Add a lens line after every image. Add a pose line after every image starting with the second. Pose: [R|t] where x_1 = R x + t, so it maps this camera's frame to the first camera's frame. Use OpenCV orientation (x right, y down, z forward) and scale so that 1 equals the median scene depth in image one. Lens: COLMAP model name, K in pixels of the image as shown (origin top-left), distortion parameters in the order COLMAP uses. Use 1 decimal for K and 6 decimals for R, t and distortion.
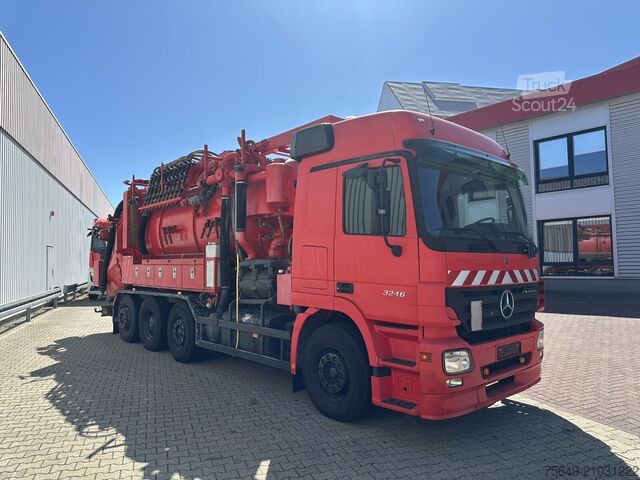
lens RADIAL K [[441.3, 0, 320.0], [0, 441.3, 240.0], [0, 0, 1]] dist [0.002547, -0.002993]
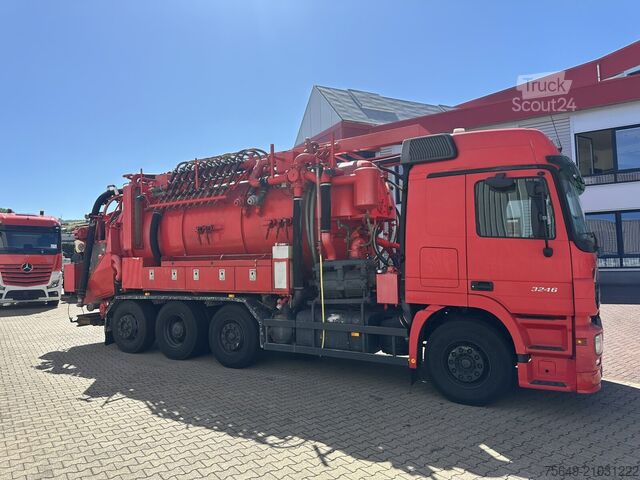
lens RADIAL K [[441.1, 0, 267.1], [0, 441.1, 245.5], [0, 0, 1]] dist [0.096538, -0.153479]
pose [[0.959202, -0.001922, 0.282714, -0.599161], [-0.003067, 0.999847, 0.017203, -0.007420], [-0.282704, -0.017369, 0.959050, 0.063846]]
